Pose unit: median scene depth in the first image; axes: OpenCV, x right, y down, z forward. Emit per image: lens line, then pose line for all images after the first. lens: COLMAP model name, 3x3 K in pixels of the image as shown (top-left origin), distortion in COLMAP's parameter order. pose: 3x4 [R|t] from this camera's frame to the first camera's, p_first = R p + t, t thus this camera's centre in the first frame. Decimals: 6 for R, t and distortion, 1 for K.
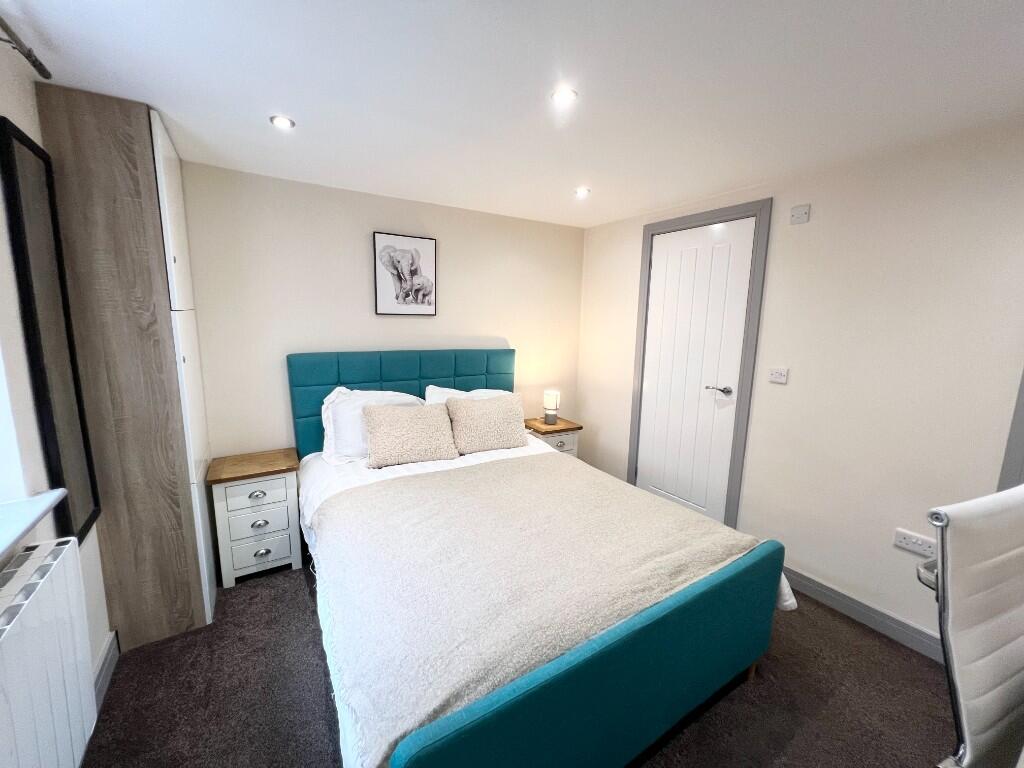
lens RADIAL K [[407.1, 0, 512.3], [0, 407.1, 381.8], [0, 0, 1]] dist [-0.004615, 0.000008]
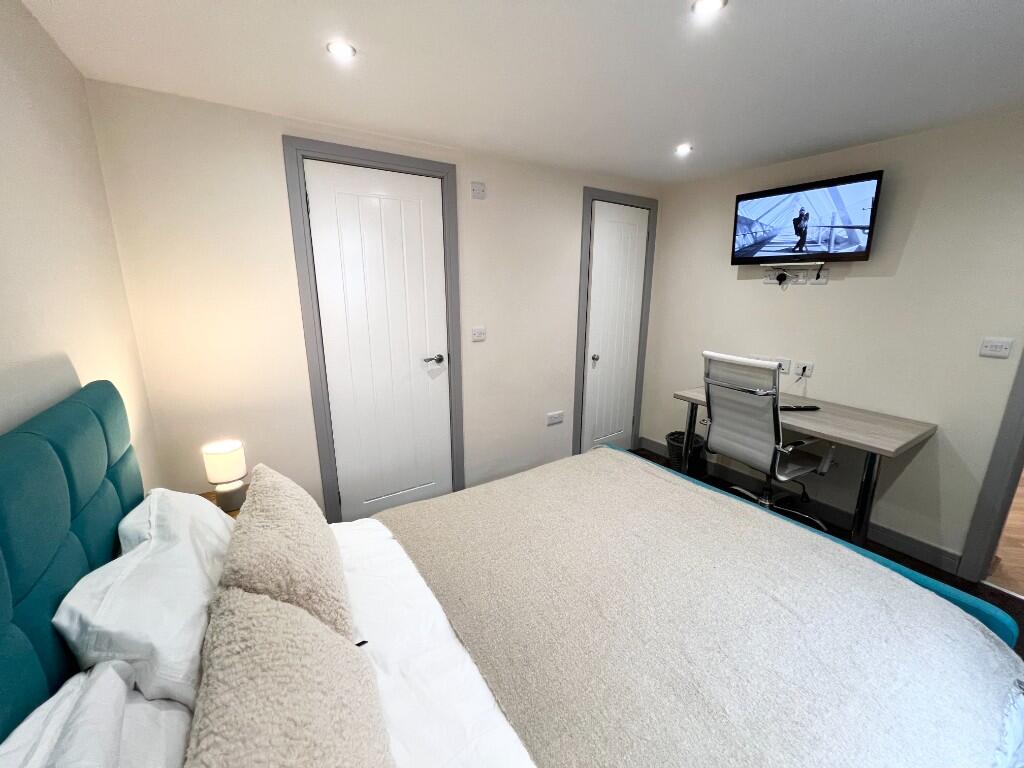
lens RADIAL K [[407.1, 0, 512.3], [0, 407.1, 381.8], [0, 0, 1]] dist [-0.004615, 0.000008]
pose [[-0.020591, -0.253634, 0.967081, -0.475999], [0.153841, 0.954963, 0.253731, -0.159865], [-0.987881, 0.154001, 0.019356, 0.878449]]
